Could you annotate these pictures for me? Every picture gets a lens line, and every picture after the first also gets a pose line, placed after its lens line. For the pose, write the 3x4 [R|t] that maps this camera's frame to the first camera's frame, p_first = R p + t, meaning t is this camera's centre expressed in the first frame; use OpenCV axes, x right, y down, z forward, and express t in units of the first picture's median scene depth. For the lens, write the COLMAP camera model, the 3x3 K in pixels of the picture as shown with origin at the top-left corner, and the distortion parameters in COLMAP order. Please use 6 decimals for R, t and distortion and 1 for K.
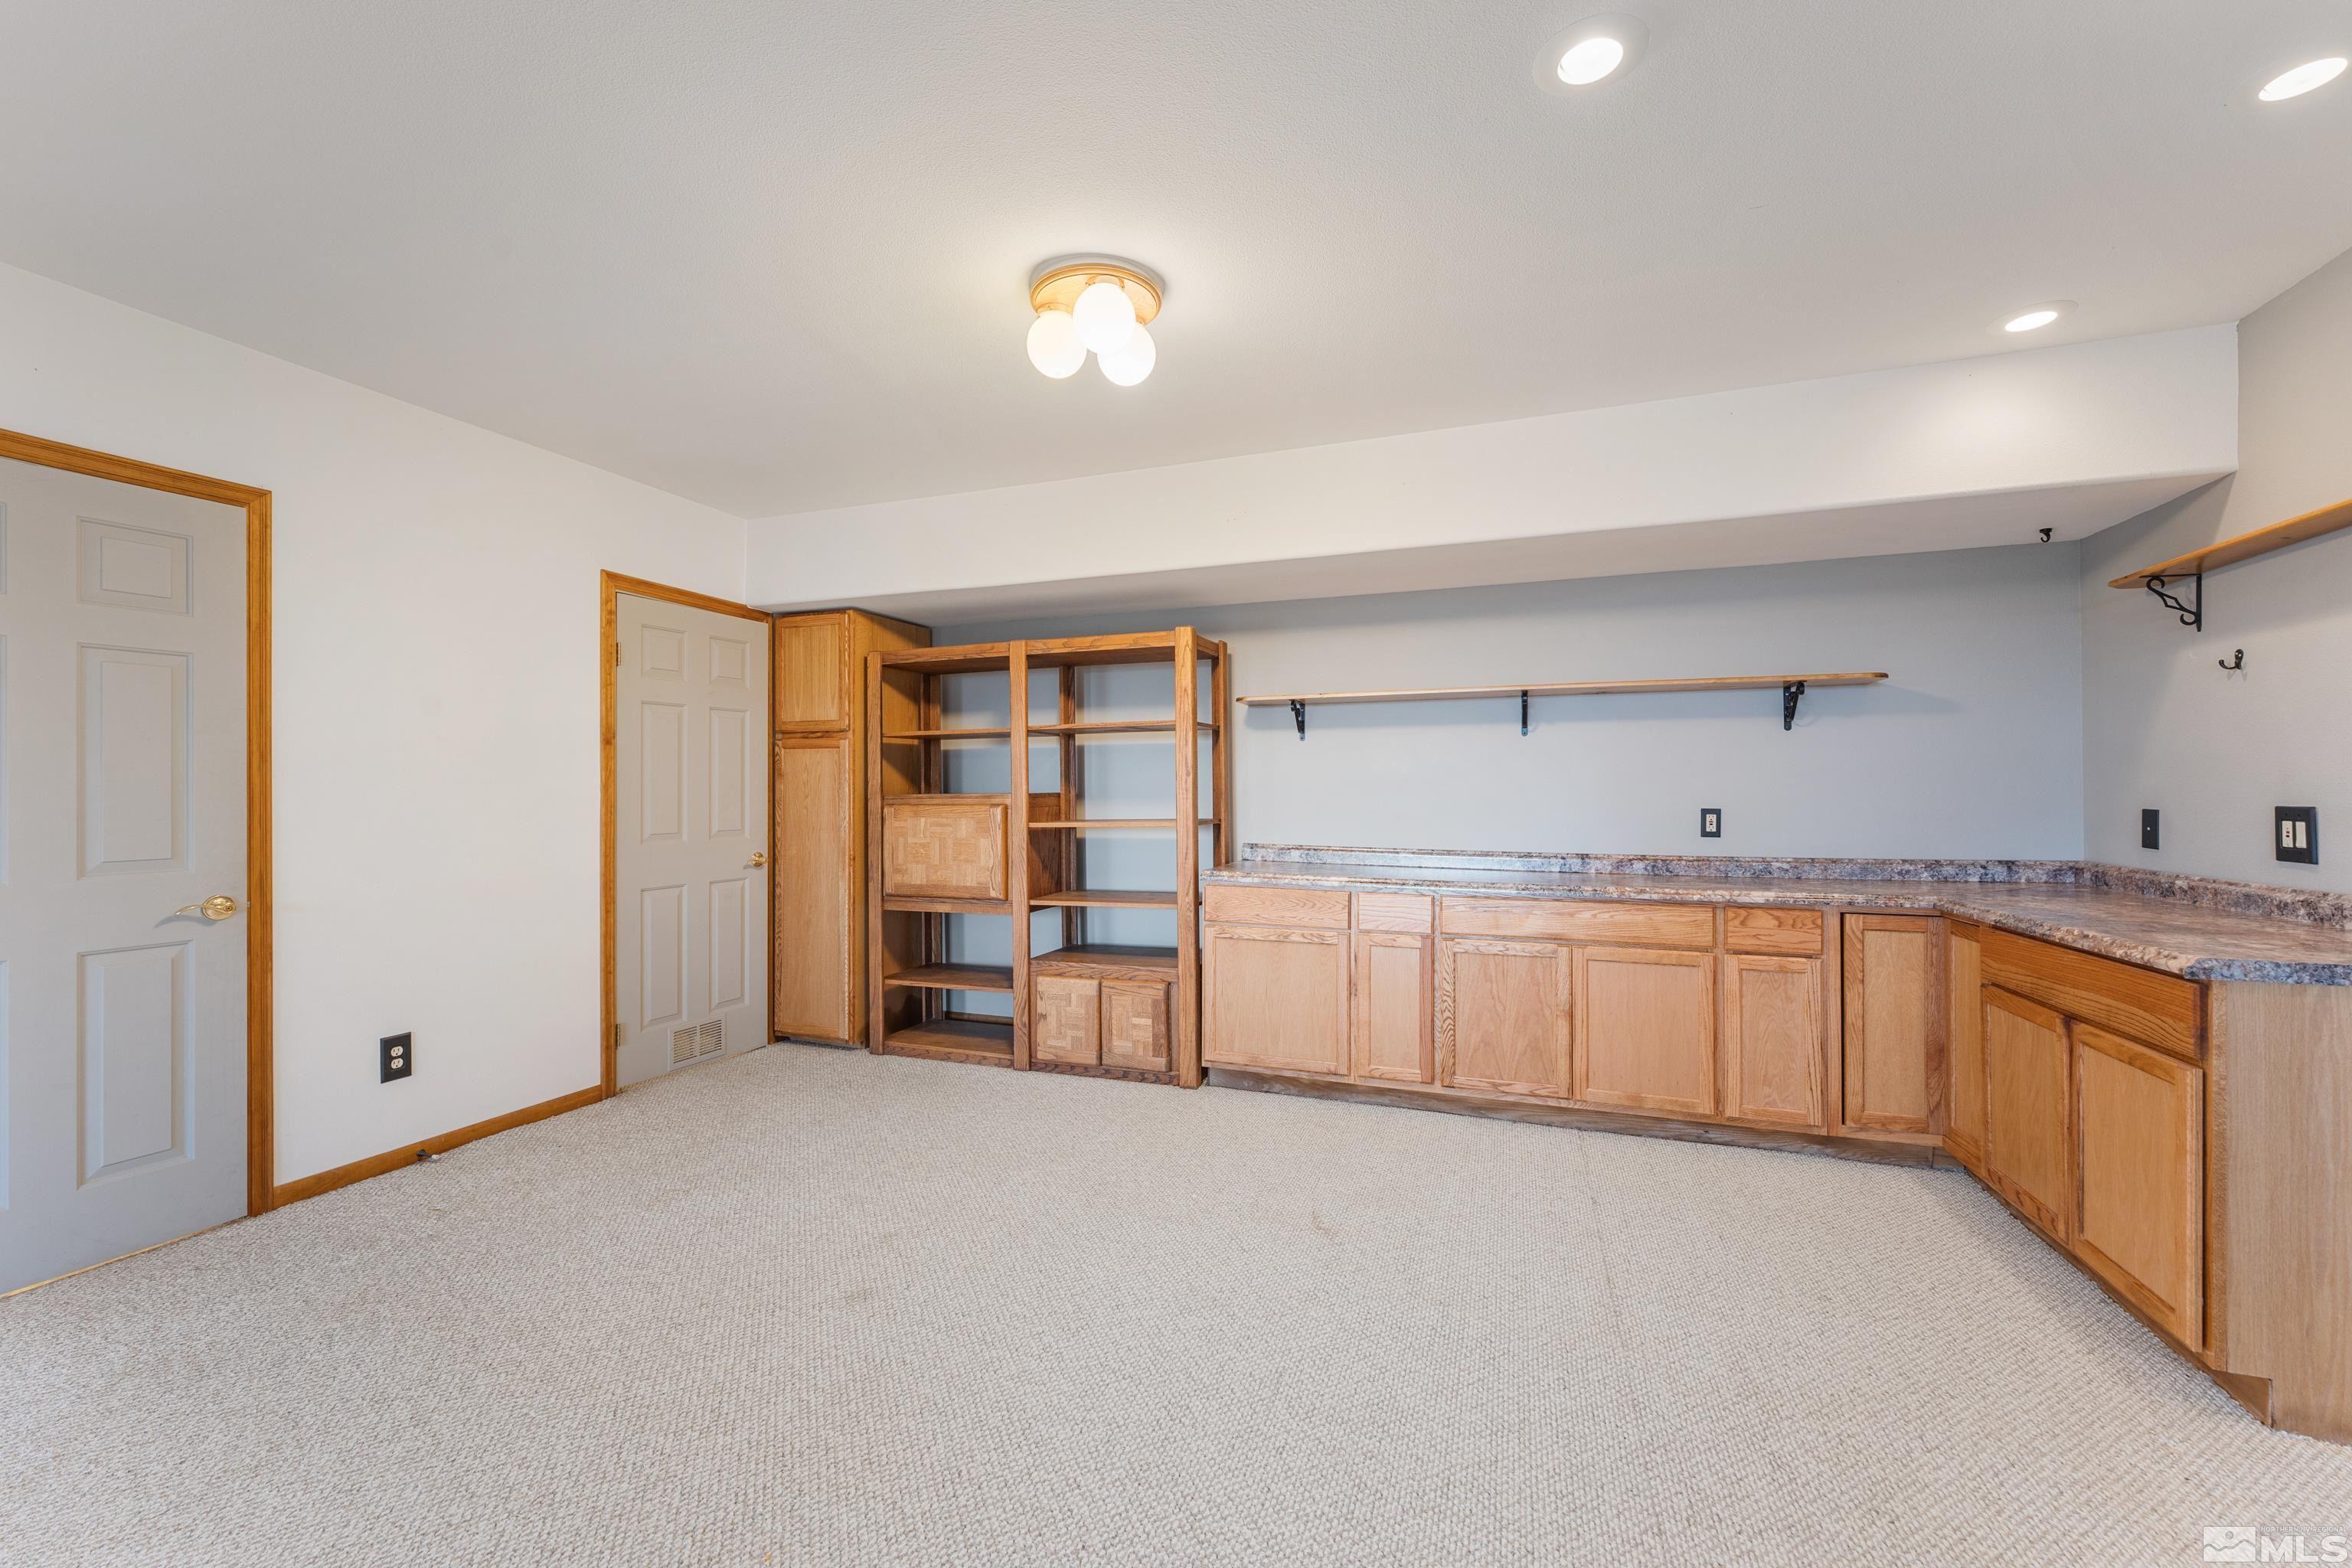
lens RADIAL K [[955.4, 0, 1176.9], [0, 955.4, 781.2], [0, 0, 1]] dist [-0.002158, -0.000640]
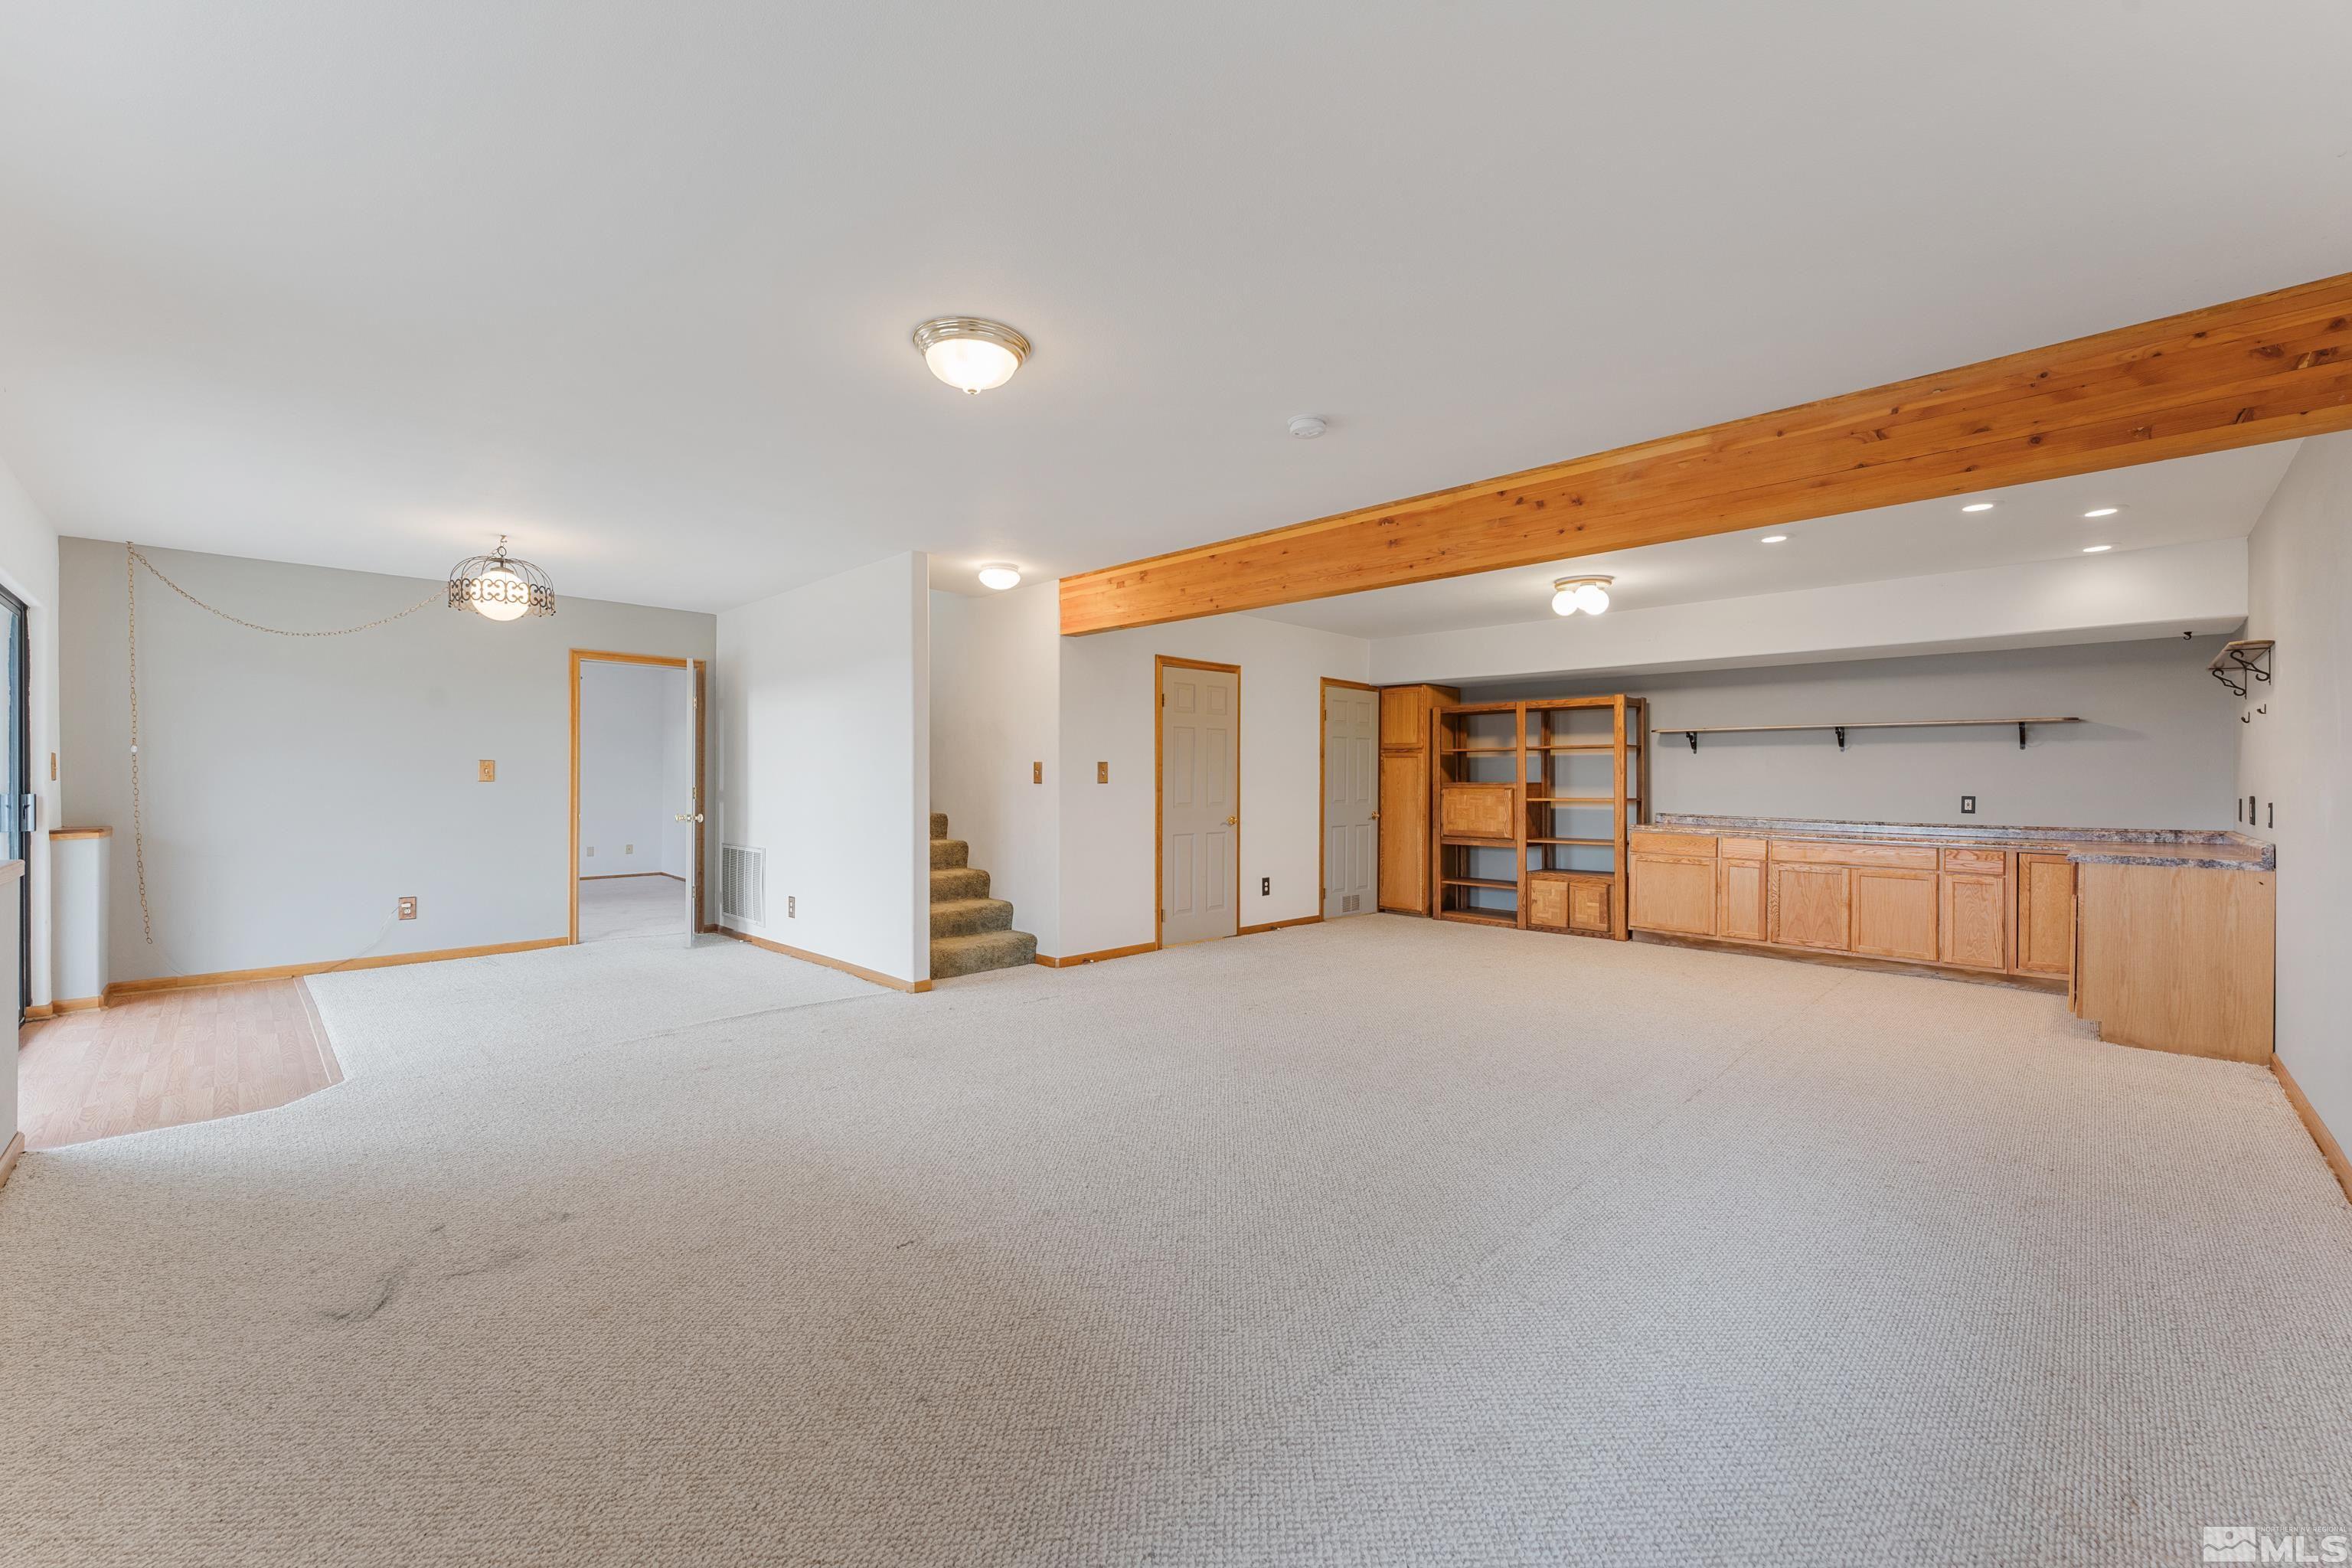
lens RADIAL K [[955.4, 0, 1160.6], [0, 955.4, 773.7], [0, 0, 1]] dist [-0.002158, -0.000640]
pose [[0.906952, 0.006885, -0.421178, -0.018646], [-0.005821, 0.999976, 0.003813, -0.008102], [0.421194, -0.001007, 0.906970, -1.035702]]
